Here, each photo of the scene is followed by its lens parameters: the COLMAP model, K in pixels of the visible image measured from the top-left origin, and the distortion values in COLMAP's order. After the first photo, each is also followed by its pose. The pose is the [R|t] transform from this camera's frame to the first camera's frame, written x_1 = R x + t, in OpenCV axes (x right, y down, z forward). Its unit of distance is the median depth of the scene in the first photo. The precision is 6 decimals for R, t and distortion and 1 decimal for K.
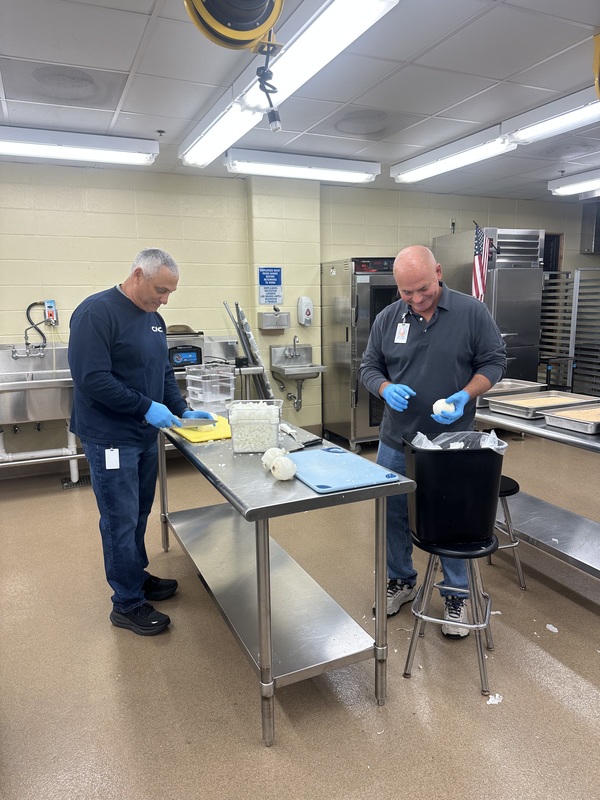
lens RADIAL K [[564.6, 0, 298.2], [0, 564.6, 400.1], [0, 0, 1]] dist [0.023995, -0.049734]
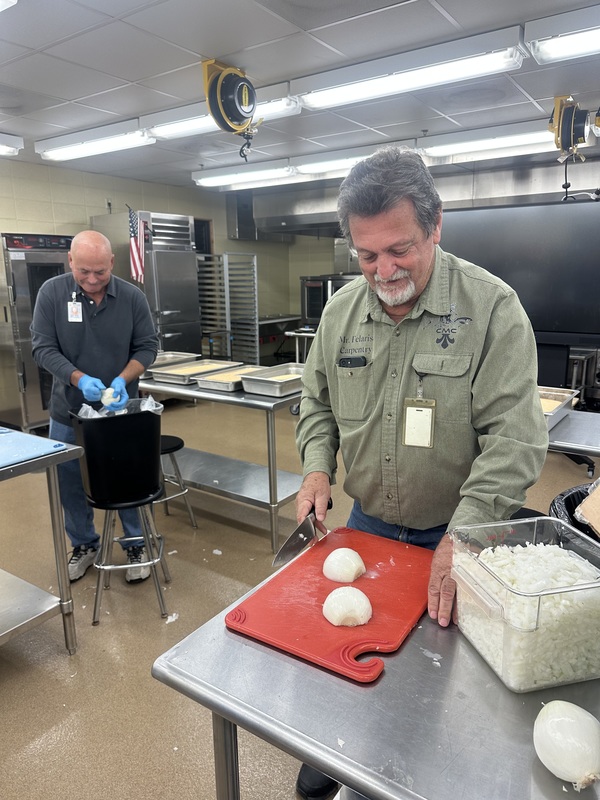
lens RADIAL K [[564.6, 0, 306.2], [0, 564.6, 402.0], [0, 0, 1]] dist [0.023995, -0.049734]
pose [[0.846083, -0.102957, 0.523013, 0.004209], [0.080681, 0.994601, 0.065271, 0.012013], [-0.526909, -0.013027, 0.849822, -0.109818]]
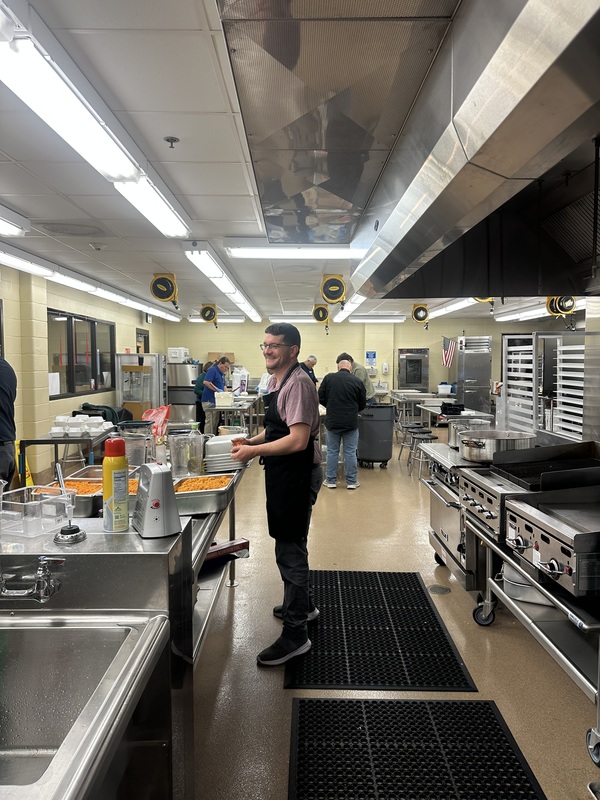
lens RADIAL K [[564.6, 0, 306.3], [0, 564.6, 395.7], [0, 0, 1]] dist [0.023995, -0.049734]
pose [[0.919630, 0.041855, -0.390550, 1.159456], [-0.086924, 0.991340, -0.098438, 0.405475], [0.383048, 0.124474, 0.915304, -2.398105]]
